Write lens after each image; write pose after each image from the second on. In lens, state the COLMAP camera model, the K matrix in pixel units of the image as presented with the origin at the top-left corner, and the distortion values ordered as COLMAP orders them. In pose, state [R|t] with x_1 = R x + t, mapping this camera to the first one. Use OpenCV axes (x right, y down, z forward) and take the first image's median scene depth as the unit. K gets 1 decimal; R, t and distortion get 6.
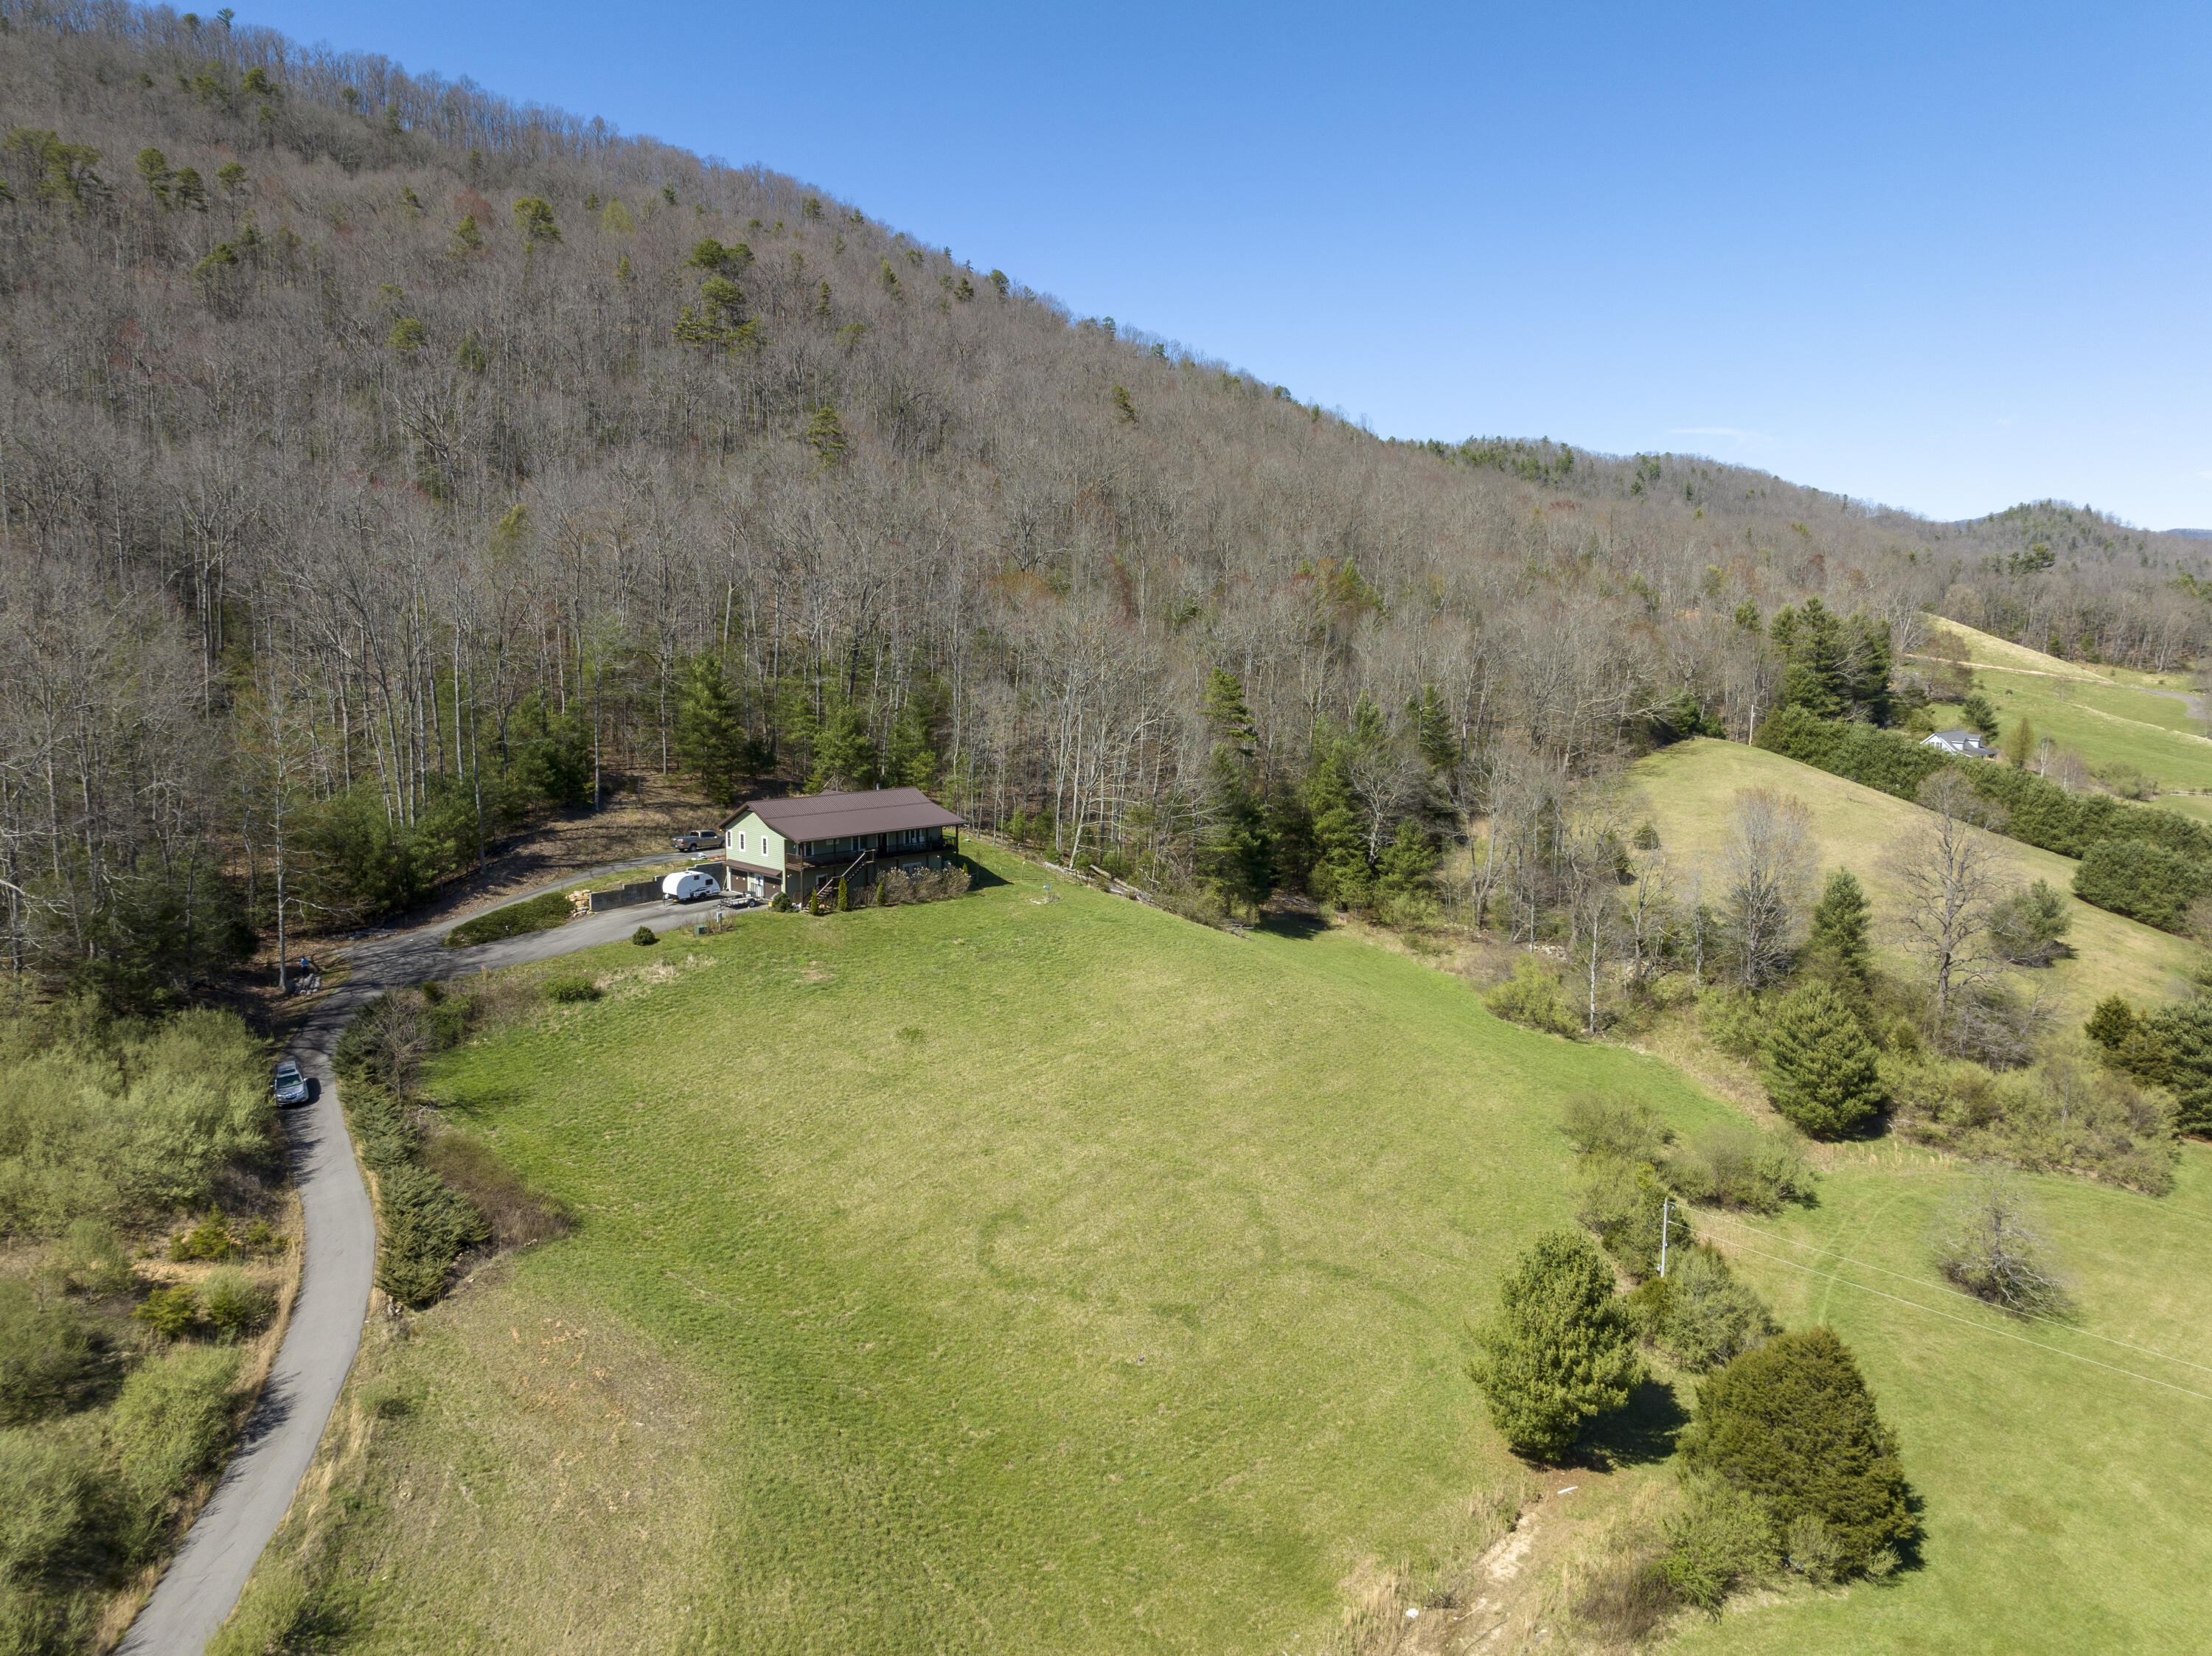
lens RADIAL K [[1600.9, 0, 1107.8], [0, 1600.9, 826.4], [0, 0, 1]] dist [-0.025272, 0.016250]
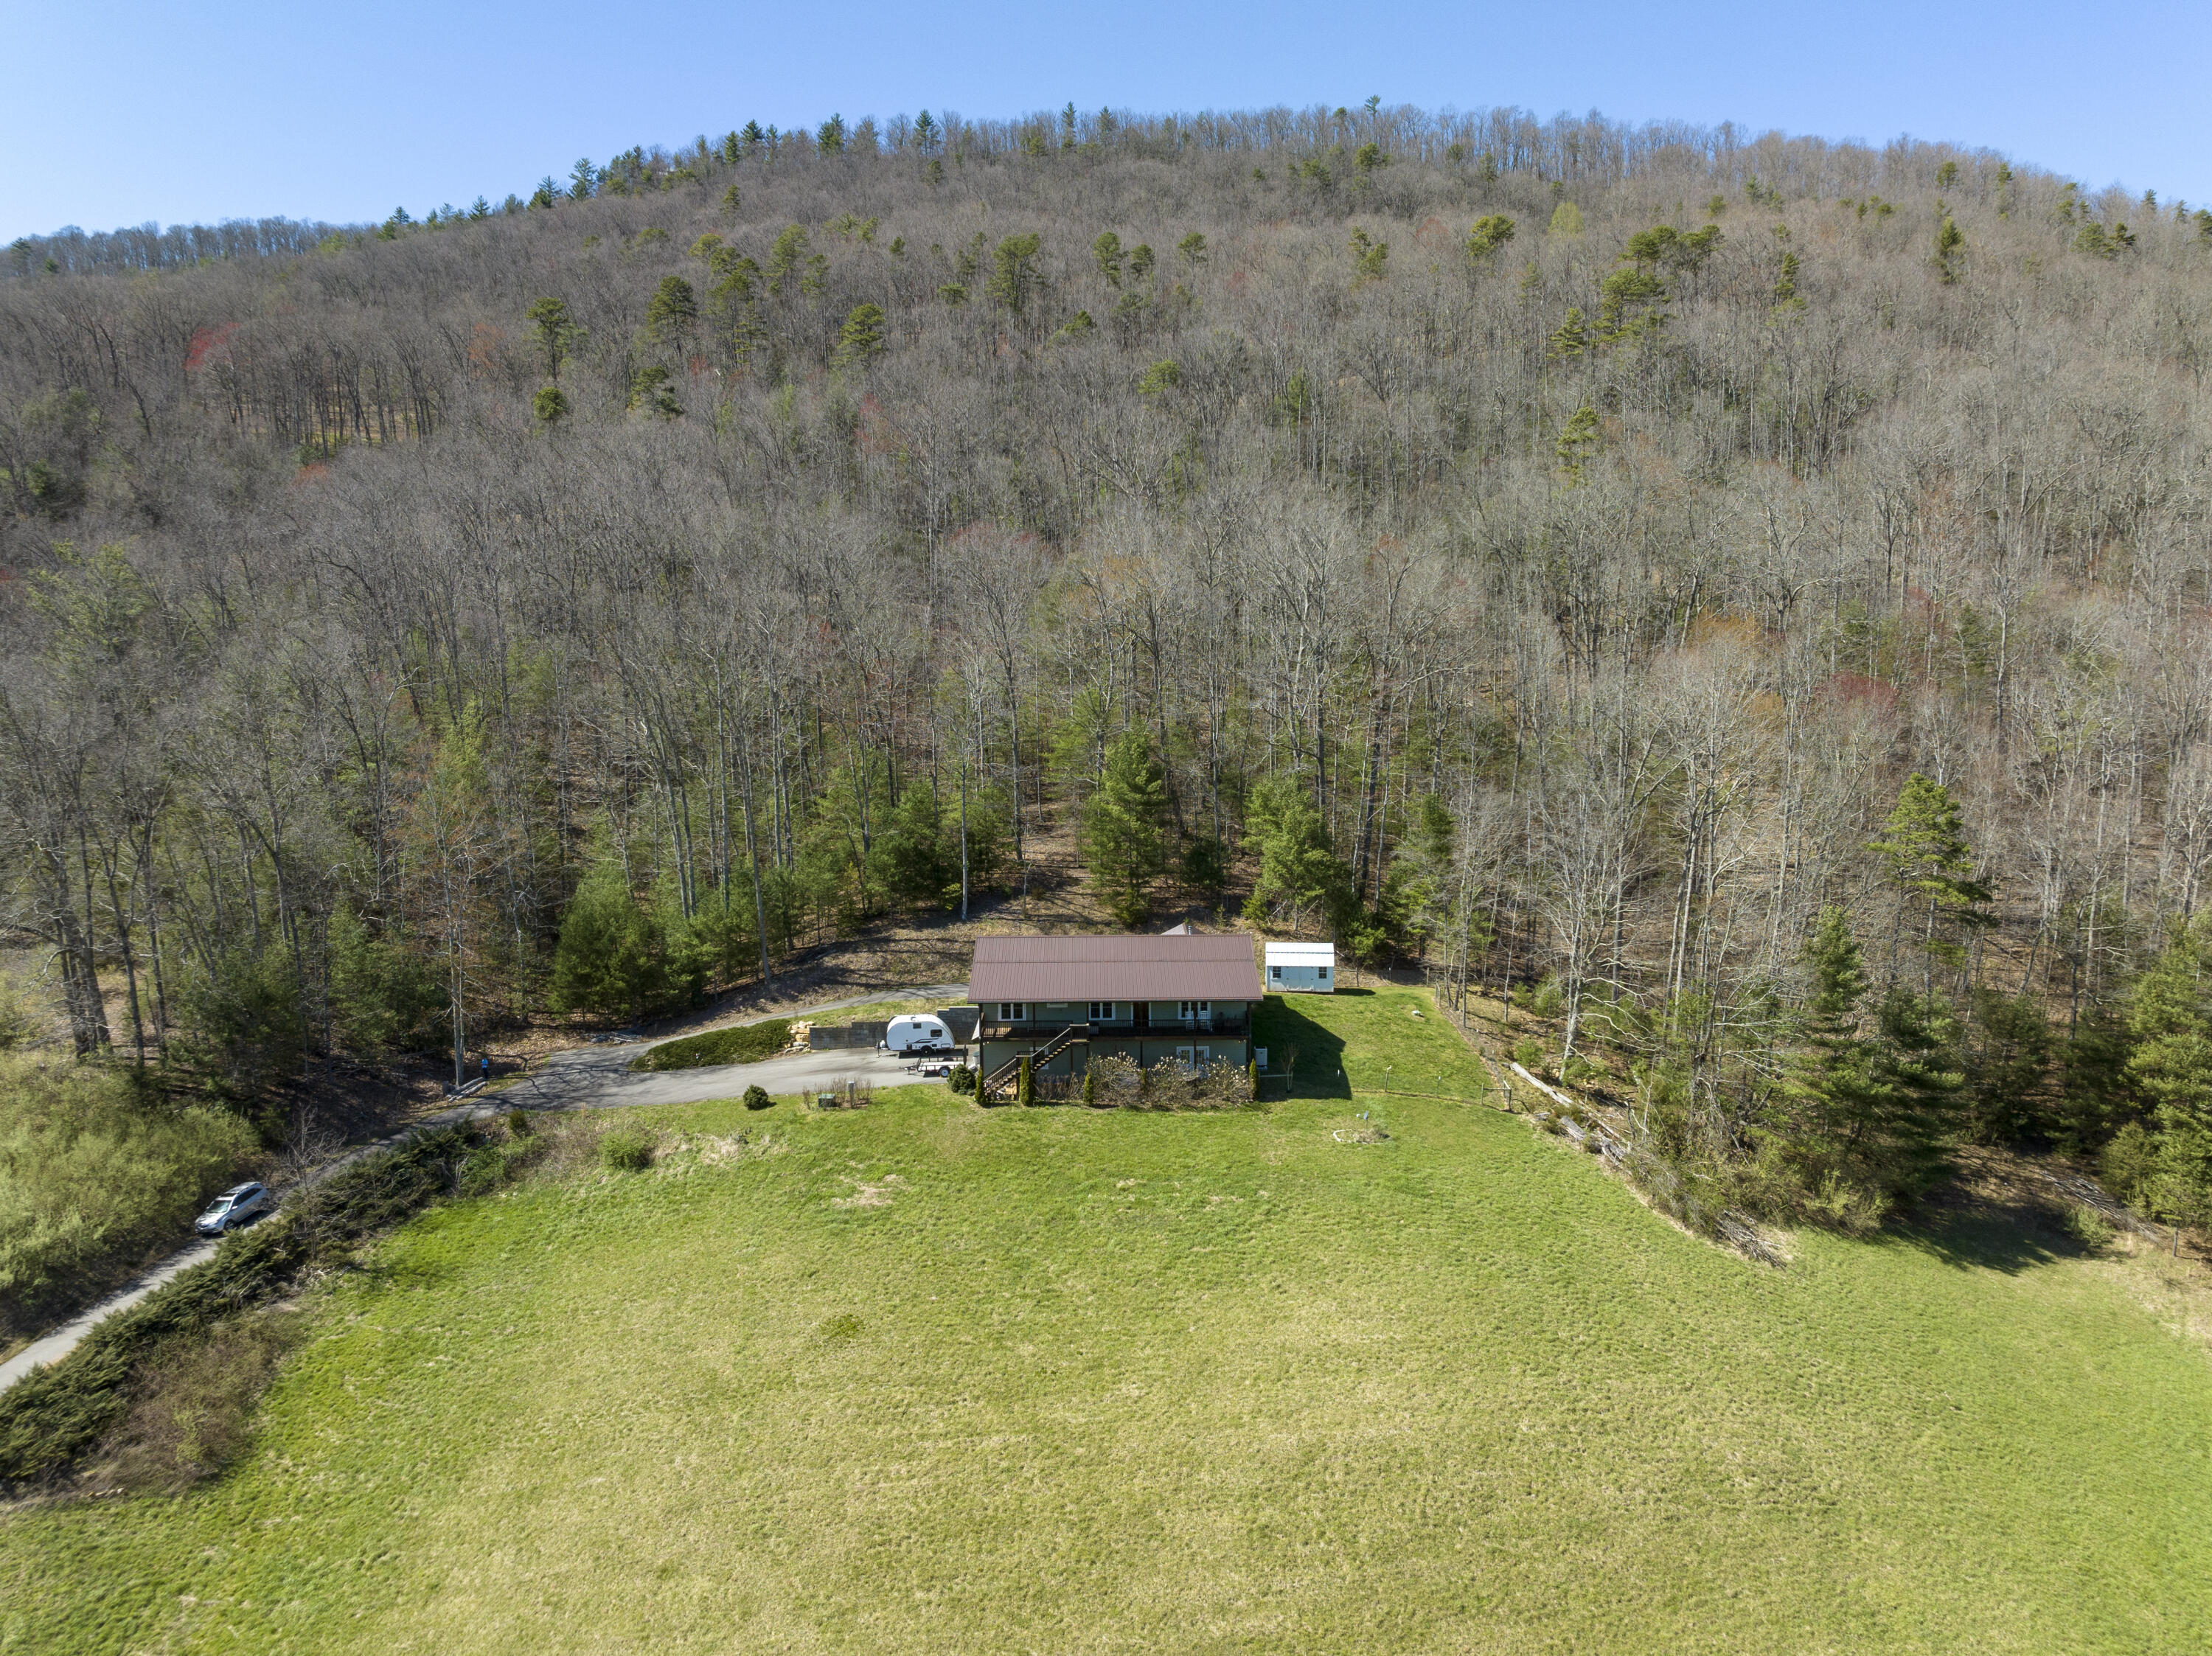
lens RADIAL K [[1600.9, 0, 1094.3], [0, 1600.9, 824.9], [0, 0, 1]] dist [-0.025272, 0.016250]
pose [[0.733579, 0.071522, -0.675830, 0.335441], [-0.086566, 0.996180, 0.011461, -0.083619], [0.674069, 0.050096, 0.736968, 0.459327]]
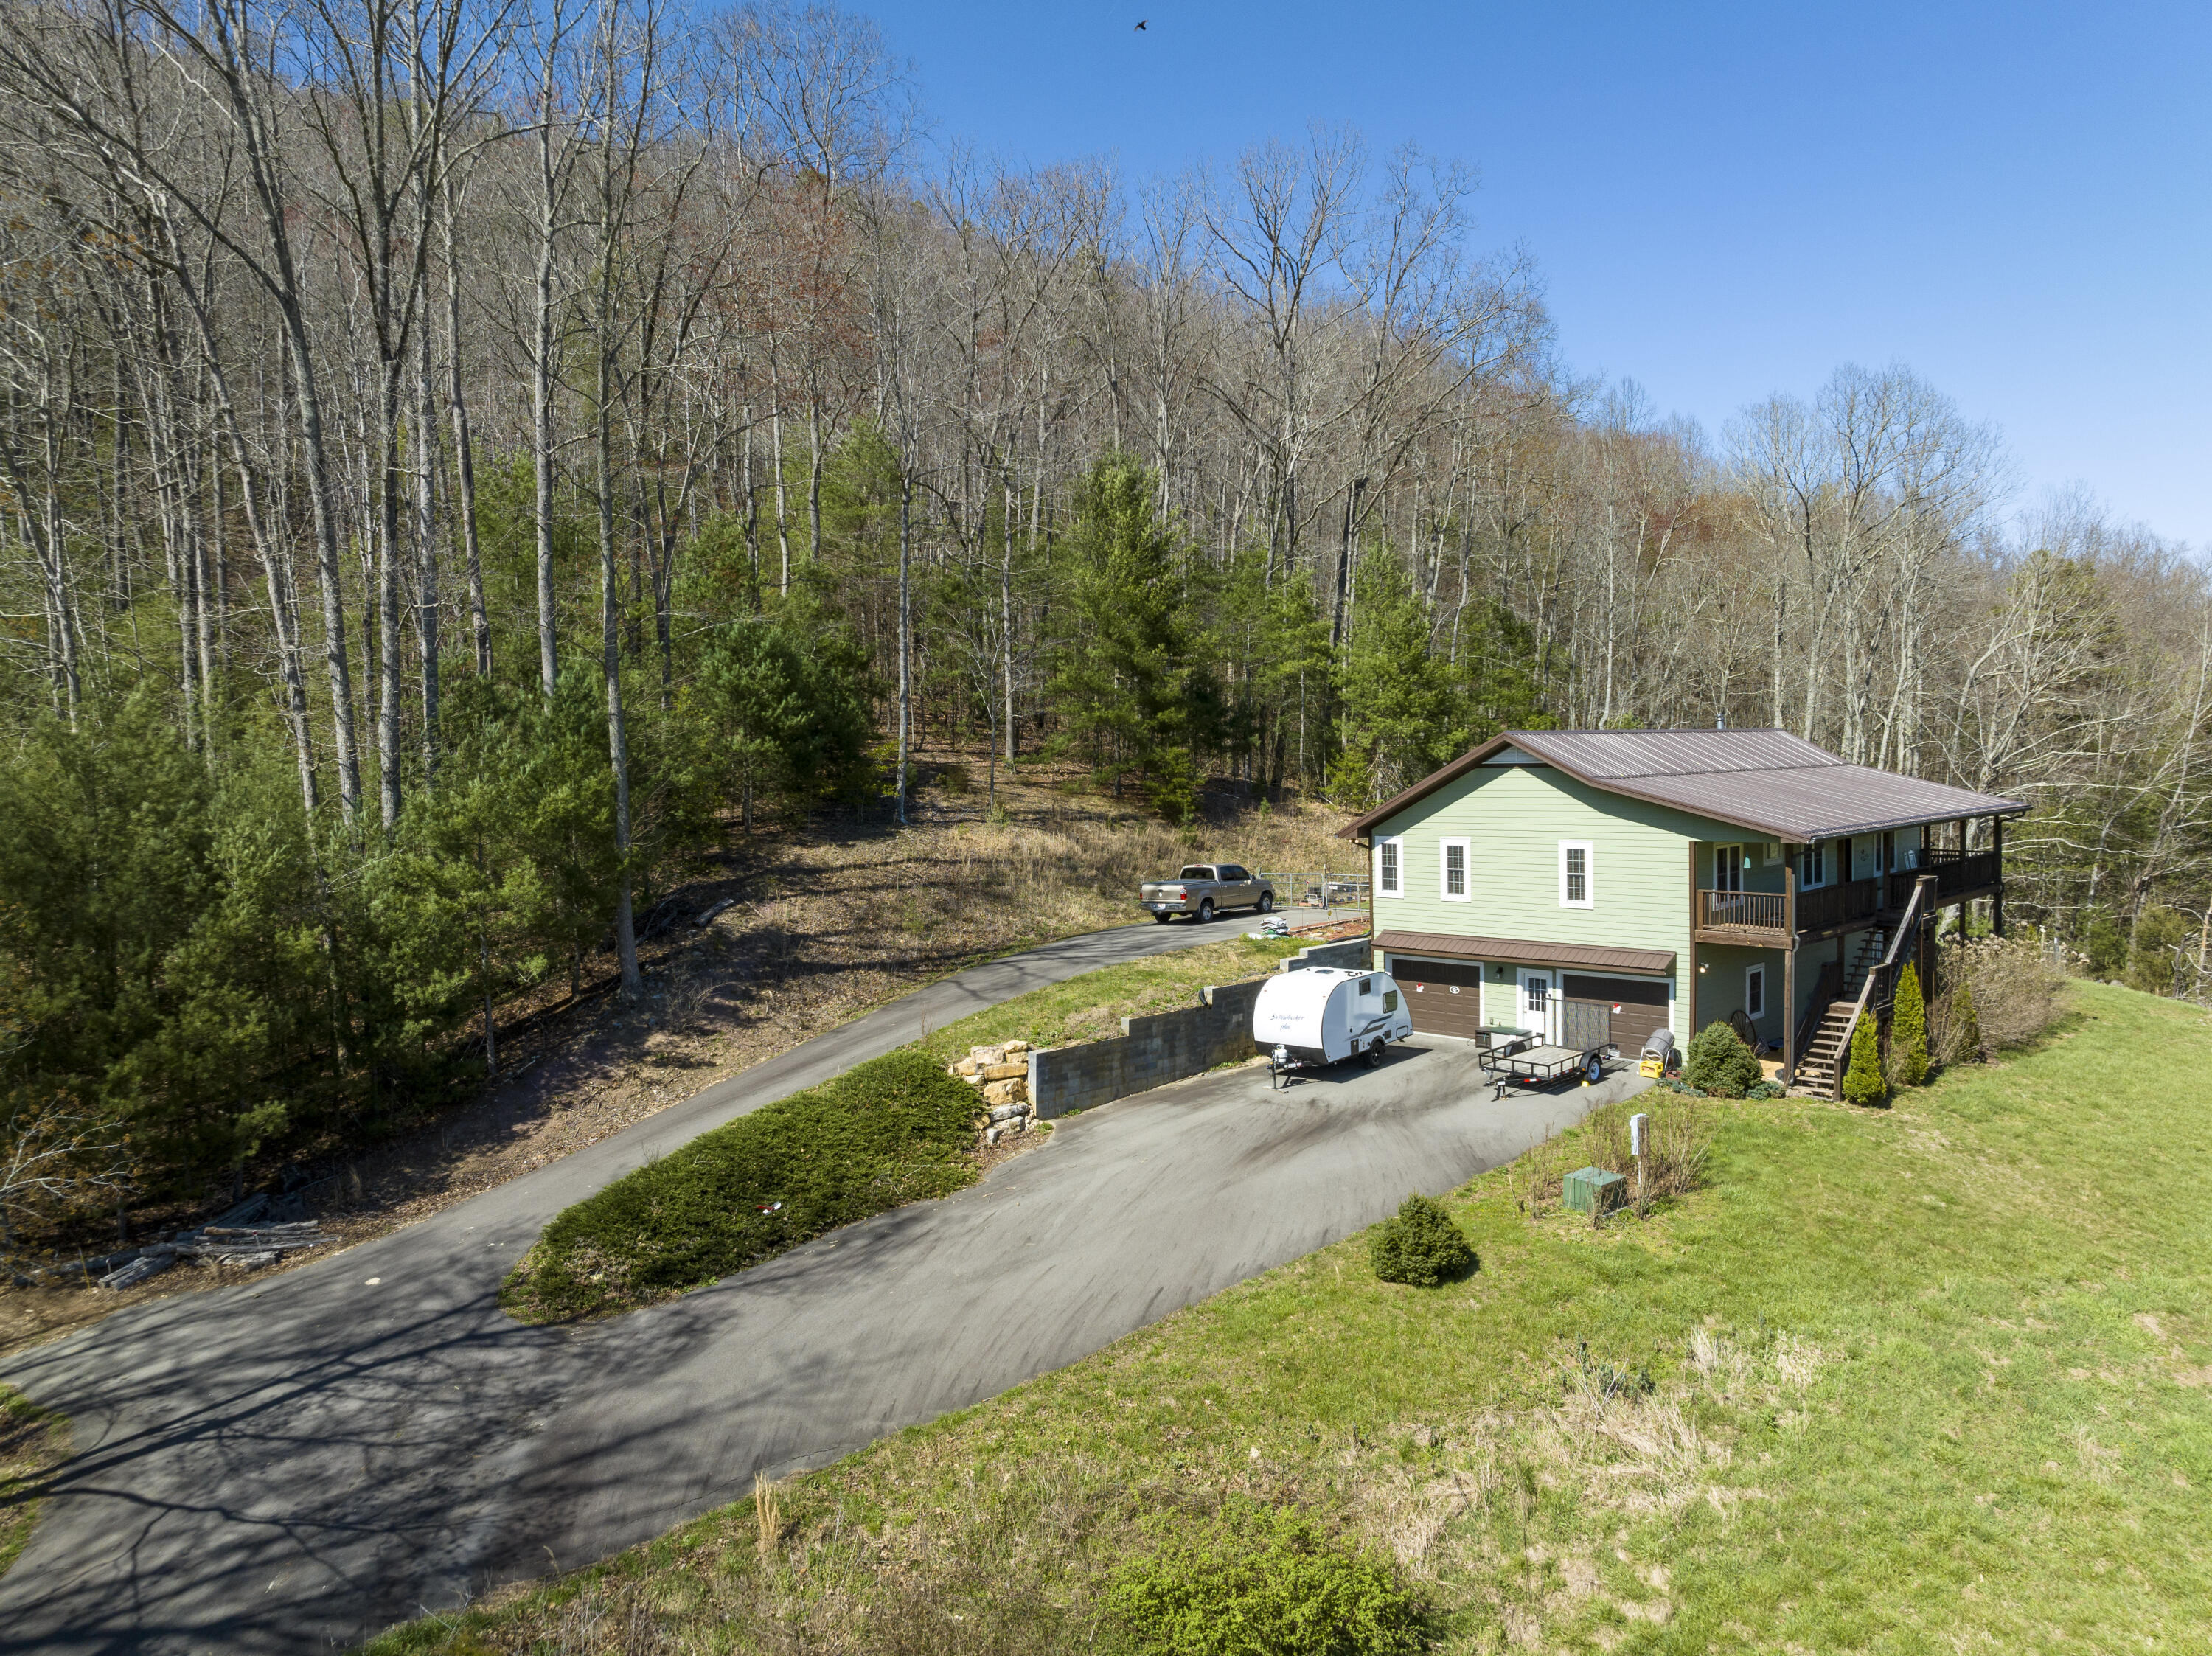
lens RADIAL K [[1600.9, 0, 1119.7], [0, 1600.9, 828.1], [0, 0, 1]] dist [-0.025272, 0.016250]
pose [[0.999646, -0.026258, 0.004282, -0.298732], [0.026525, 0.996124, -0.083861, 0.026141], [-0.002063, 0.083945, 0.996468, 0.698624]]
